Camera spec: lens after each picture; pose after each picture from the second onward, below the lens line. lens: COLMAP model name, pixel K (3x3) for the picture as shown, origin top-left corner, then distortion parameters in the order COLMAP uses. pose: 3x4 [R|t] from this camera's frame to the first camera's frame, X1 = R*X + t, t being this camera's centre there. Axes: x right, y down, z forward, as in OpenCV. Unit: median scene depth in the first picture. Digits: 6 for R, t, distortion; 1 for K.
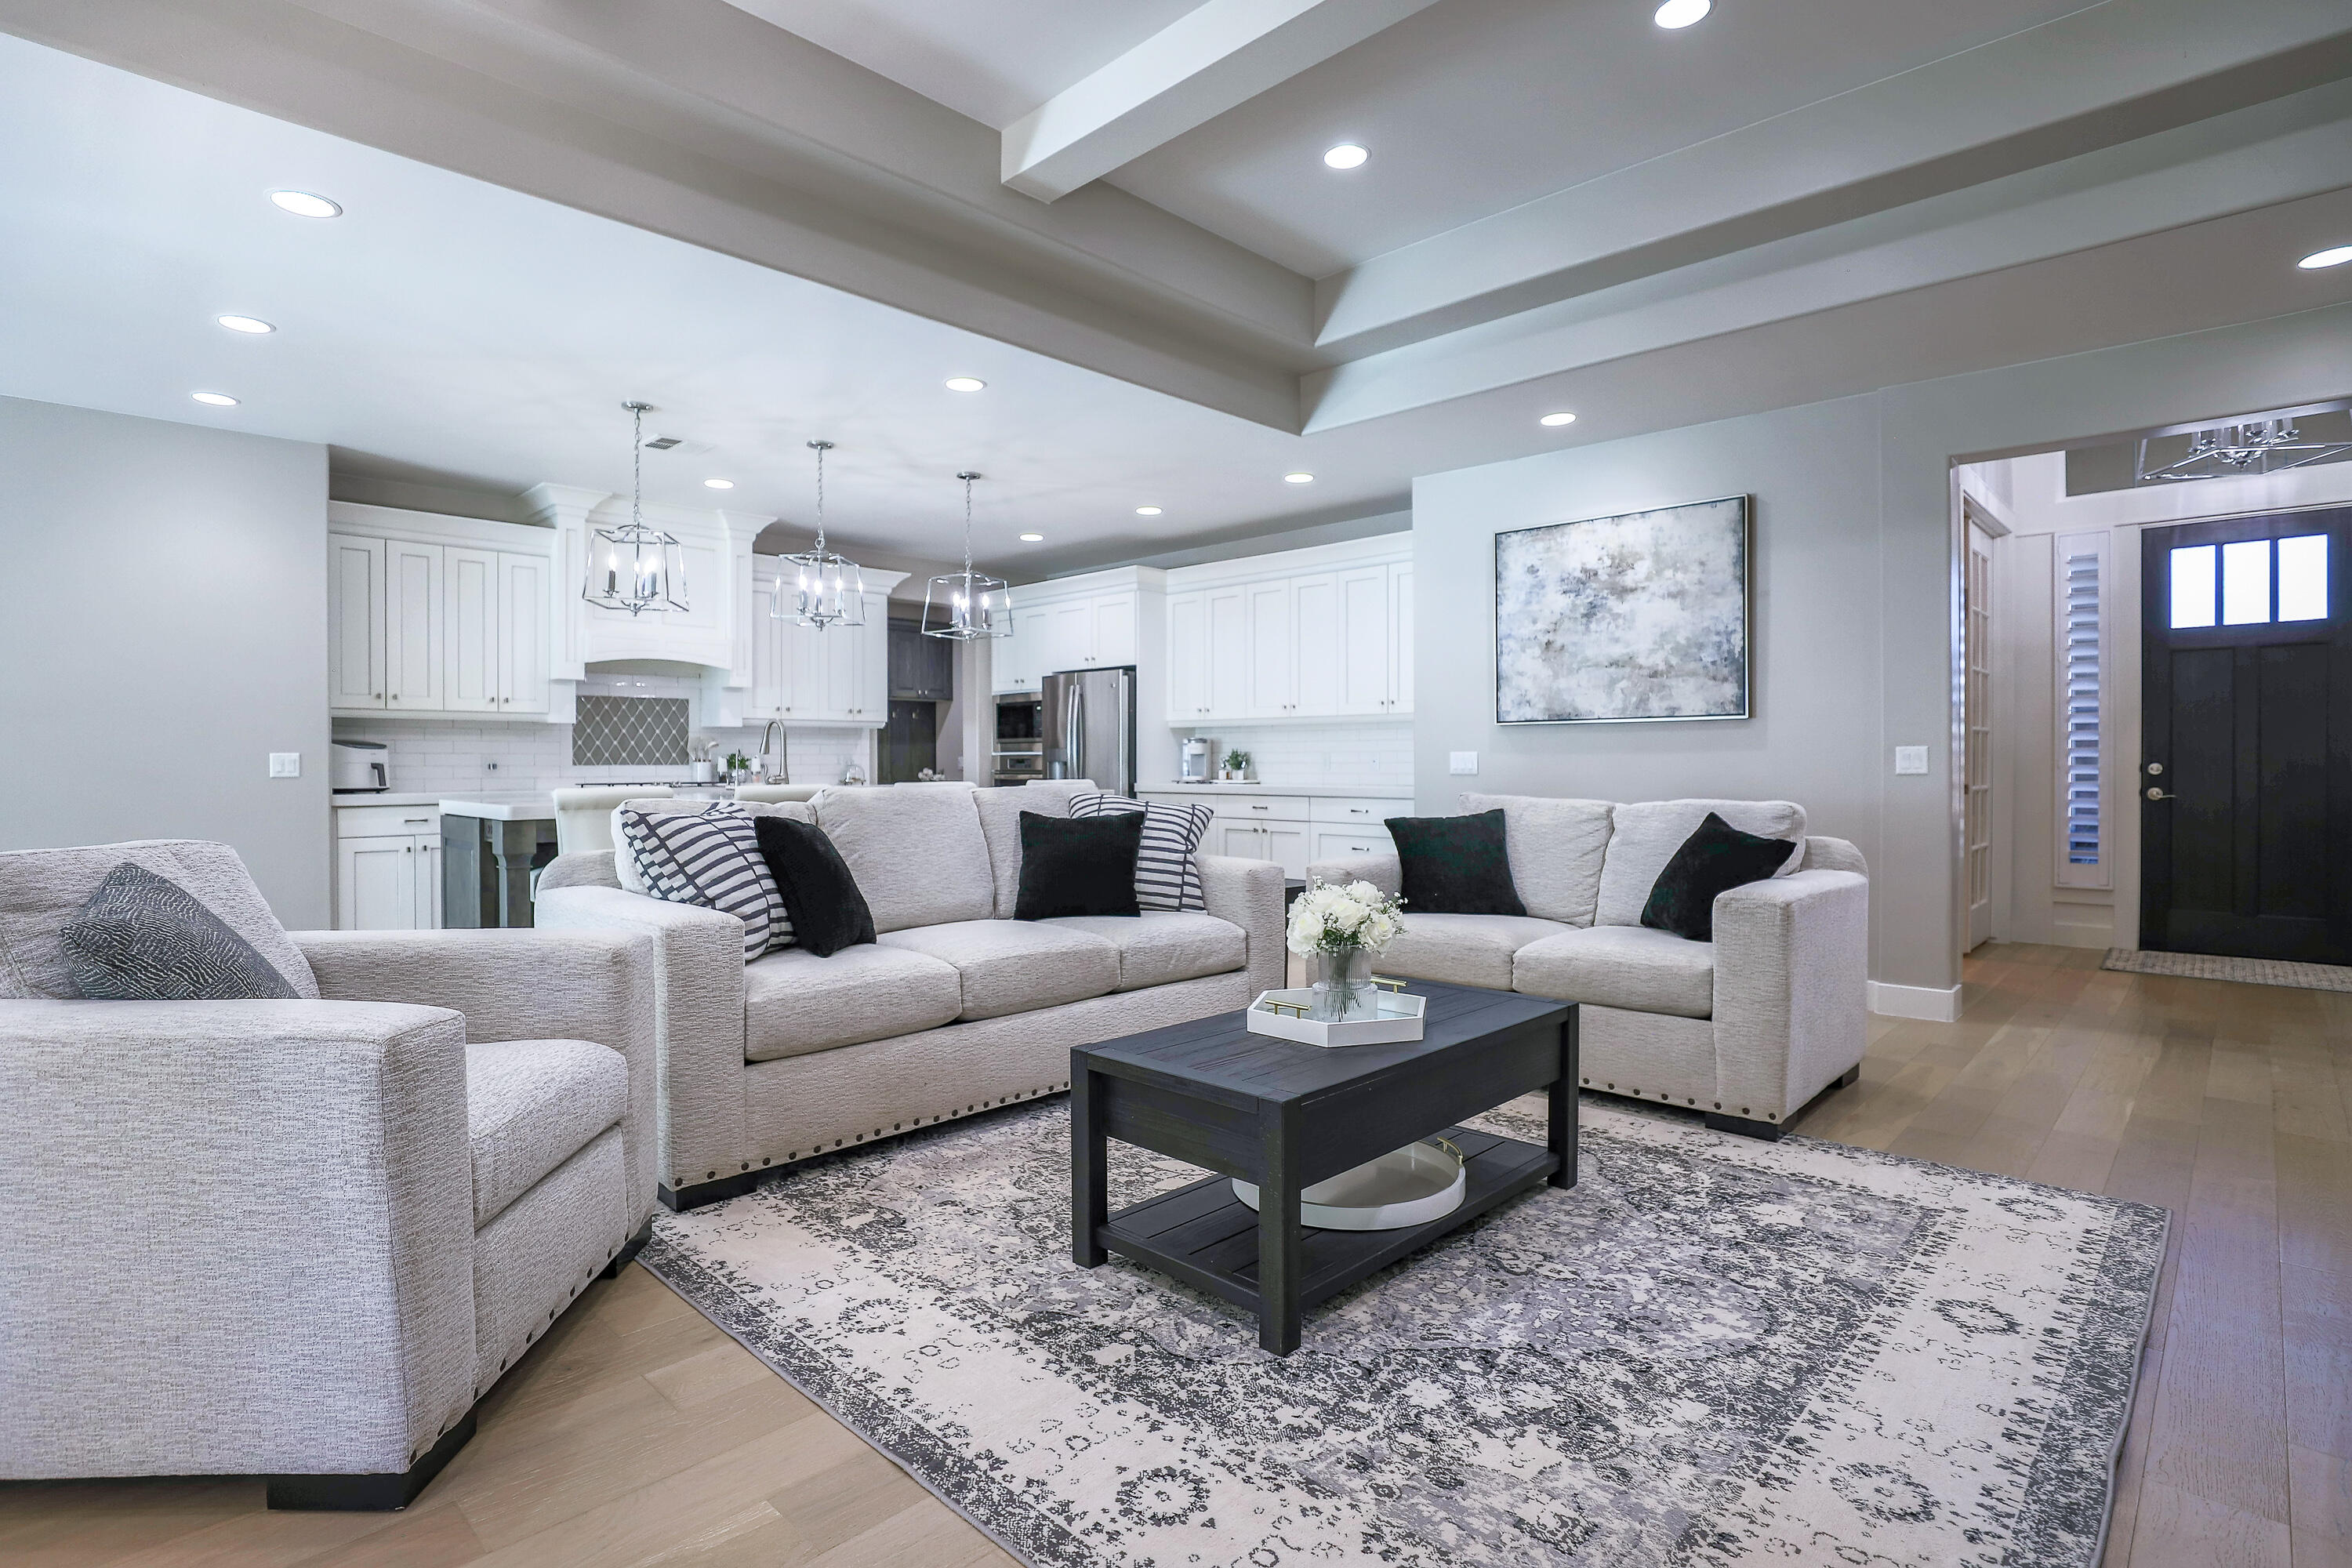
lens RADIAL K [[1162.1, 0, 1180.9], [0, 1162.1, 772.9], [0, 0, 1]] dist [-0.037015, 0.006771]
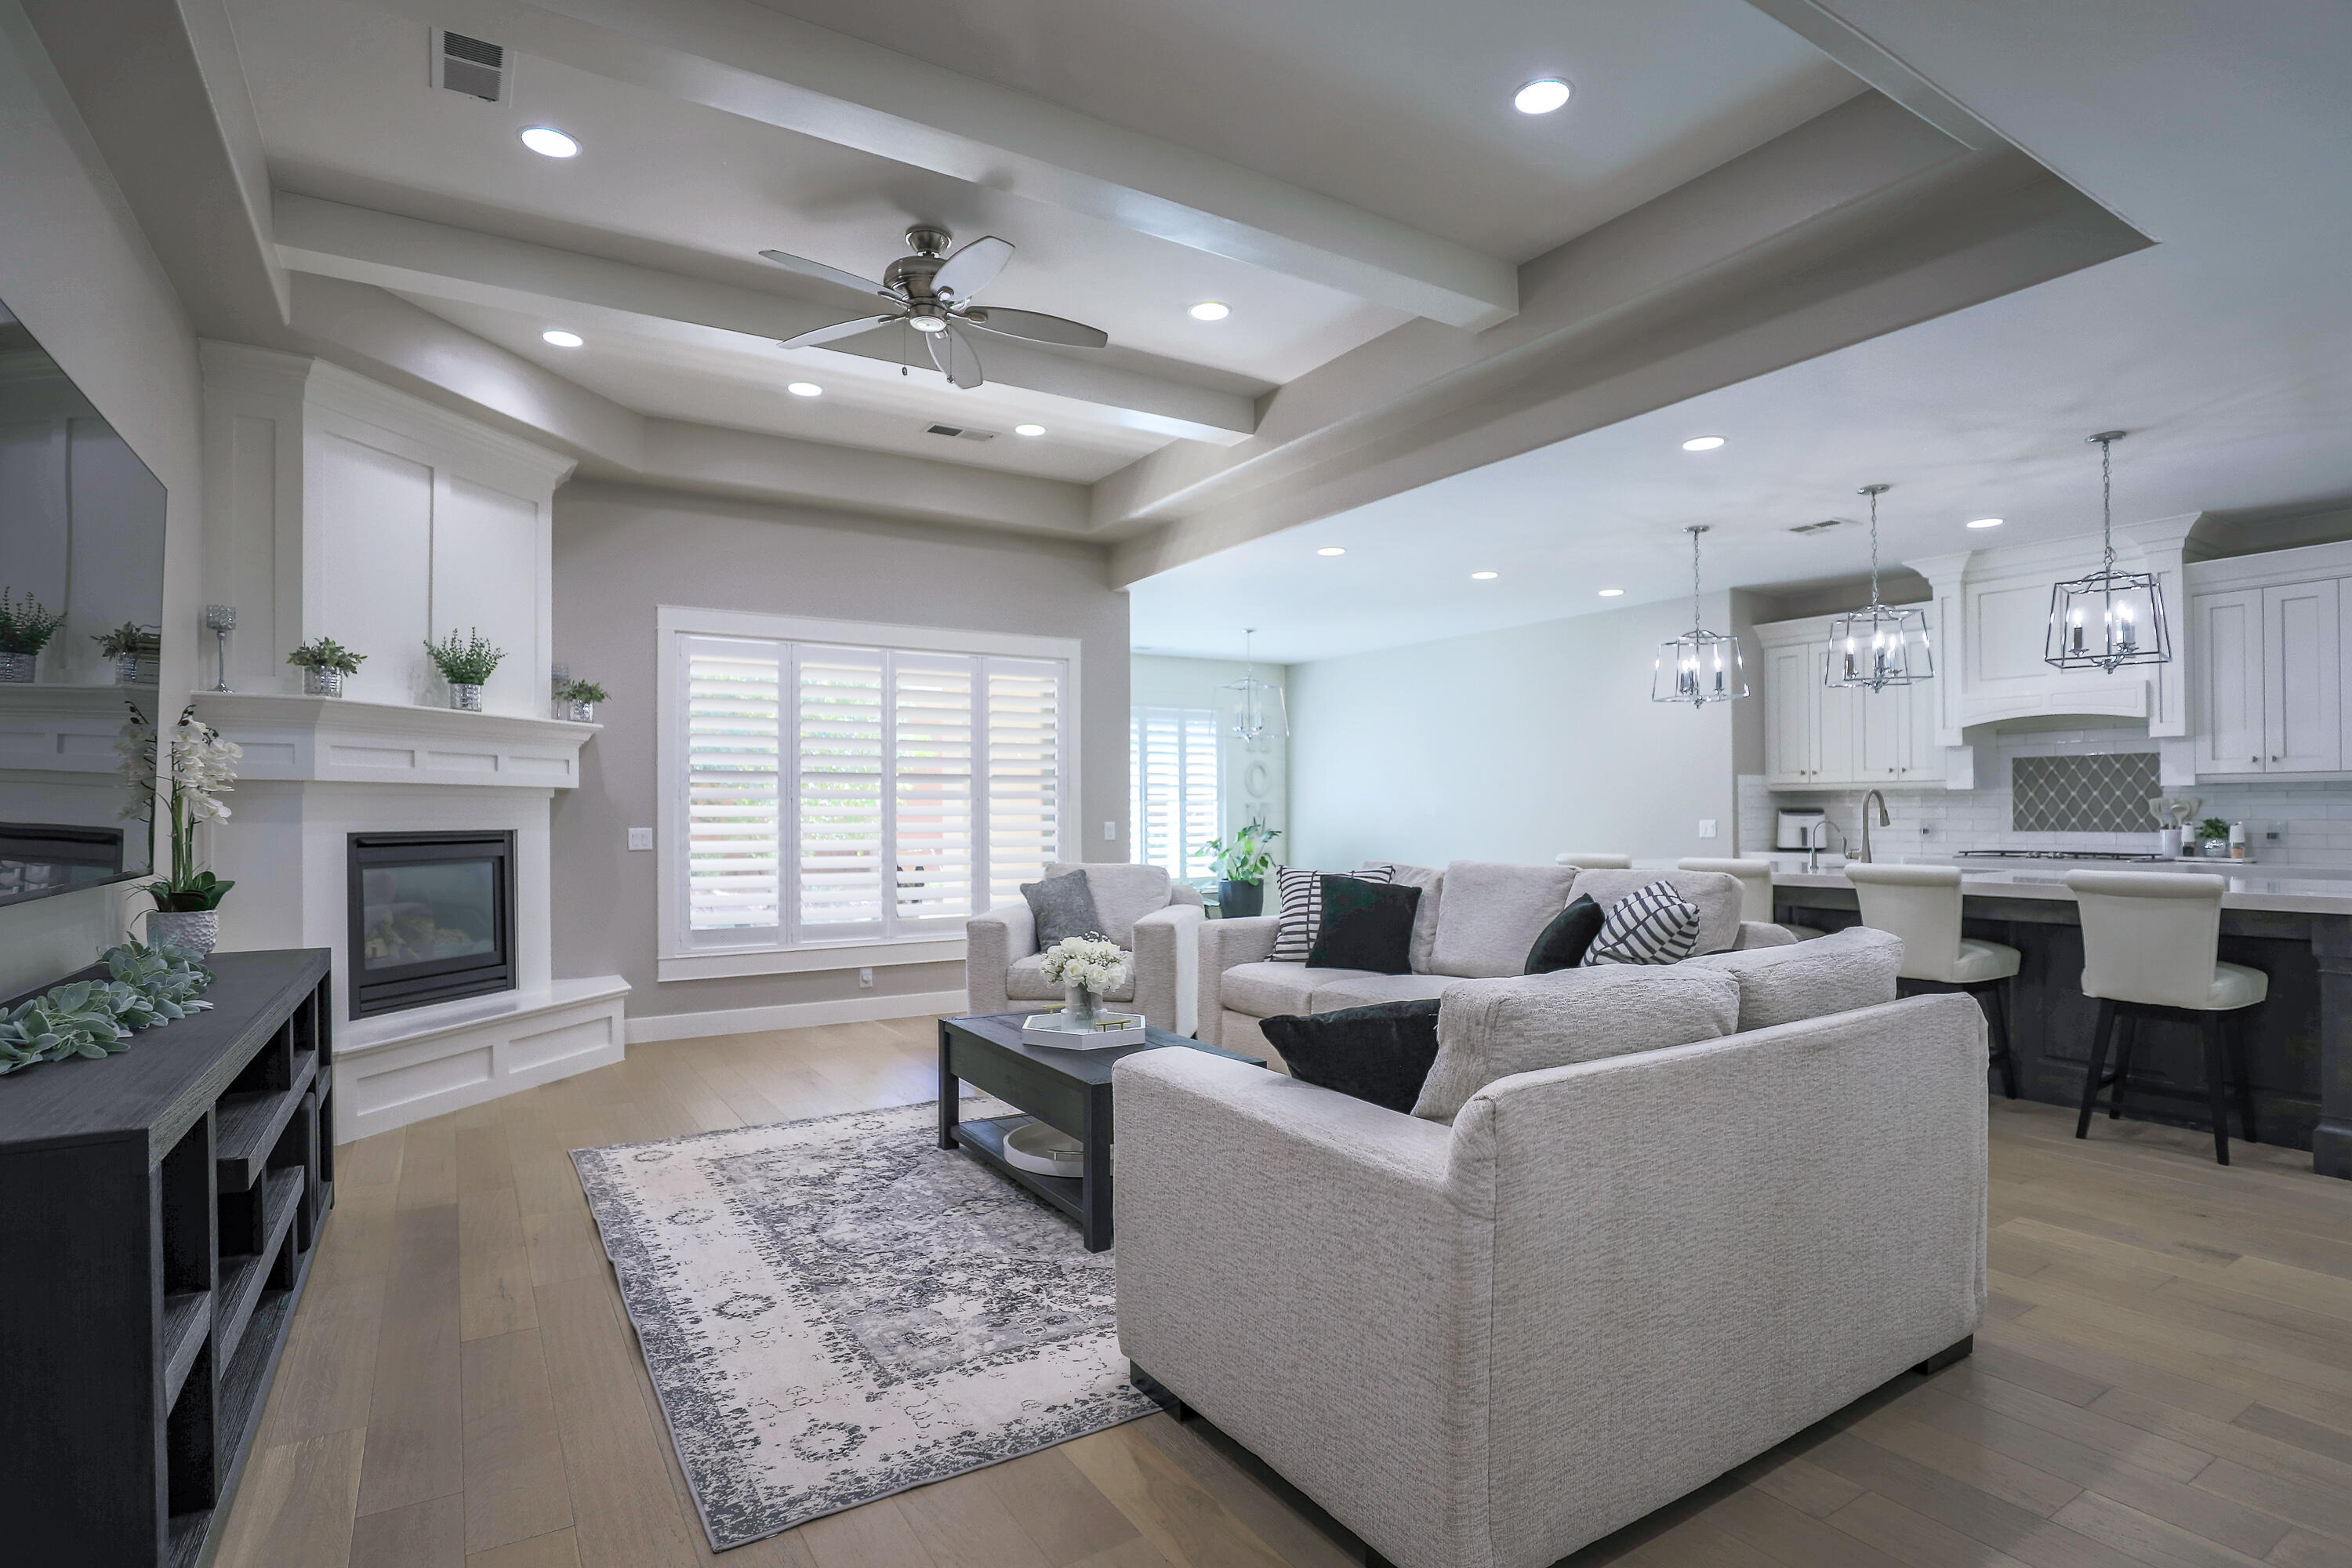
lens RADIAL K [[1162.1, 0, 1161.3], [0, 1162.1, 803.6], [0, 0, 1]] dist [-0.037015, 0.006771]
pose [[-0.253568, -0.001868, -0.967316, 0.700341], [-0.003281, 0.999994, -0.001071, -0.032083], [0.967312, 0.002902, -0.253572, 0.680415]]
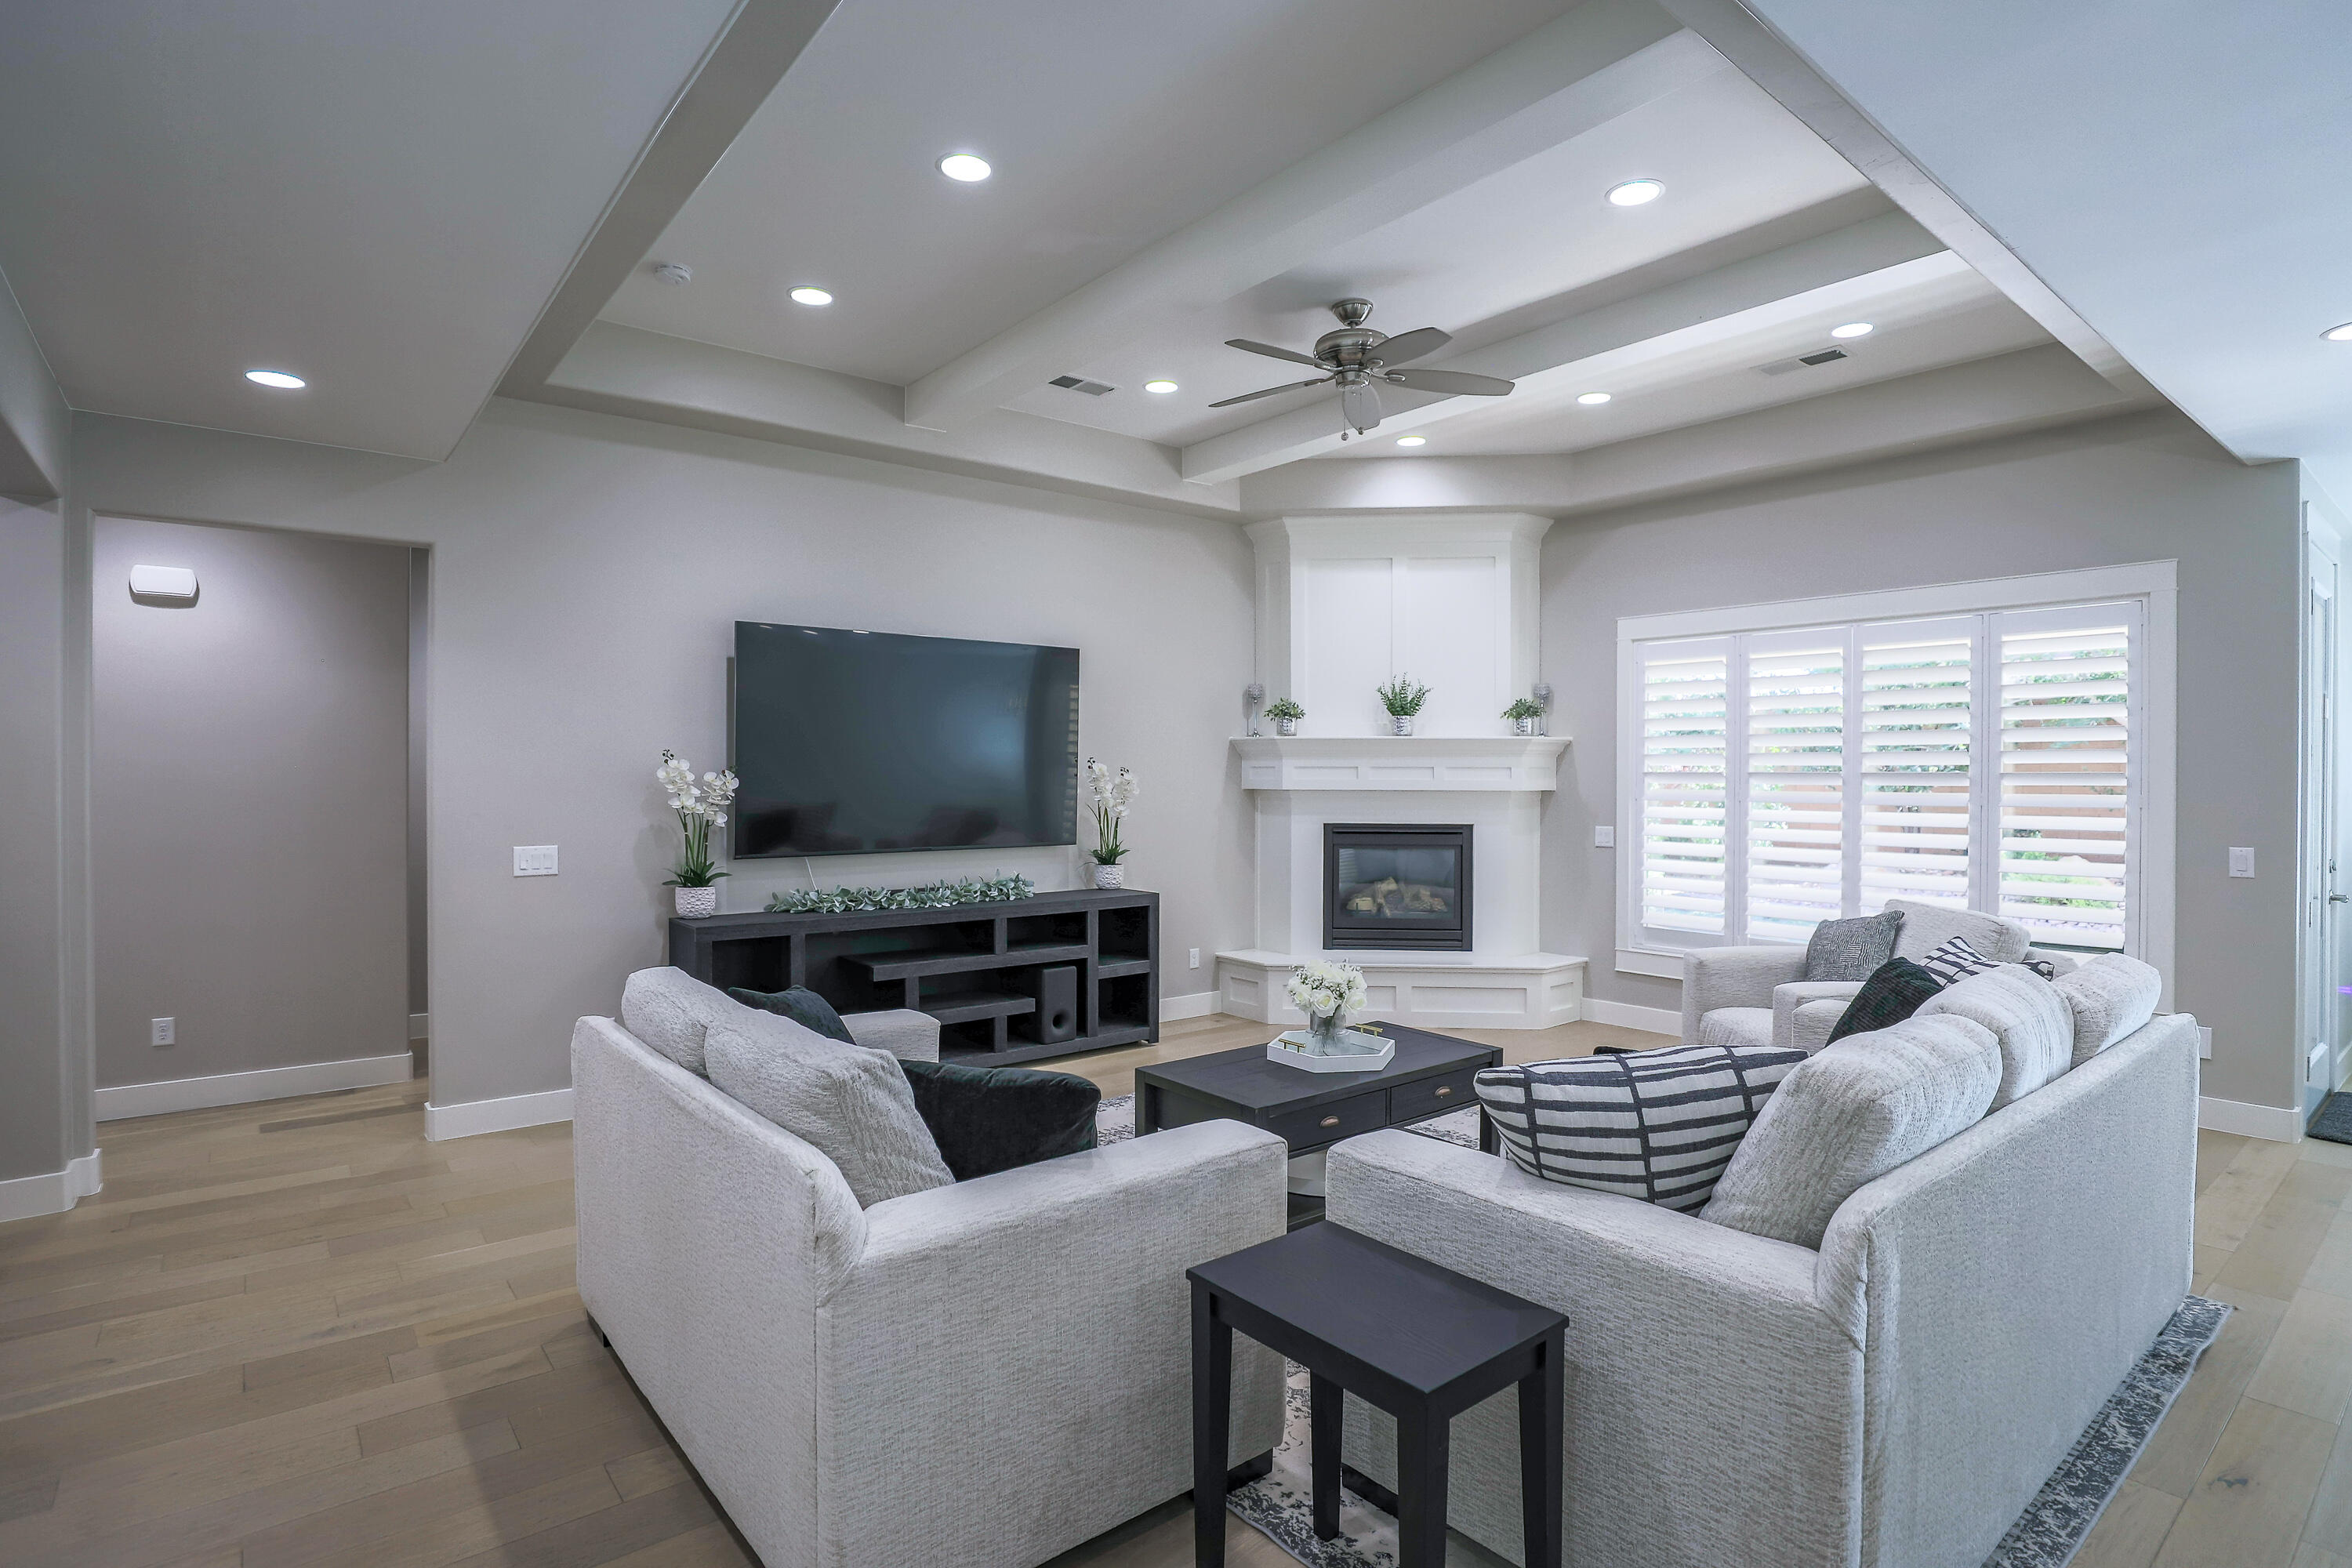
lens RADIAL K [[1162.1, 0, 1161.4], [0, 1162.1, 791.1], [0, 0, 1]] dist [-0.037015, 0.006771]
pose [[-0.991860, -0.000672, 0.127328, 0.077243], [0.001958, 0.999787, 0.020525, -0.069800], [-0.127314, 0.020607, -0.991648, 1.162220]]
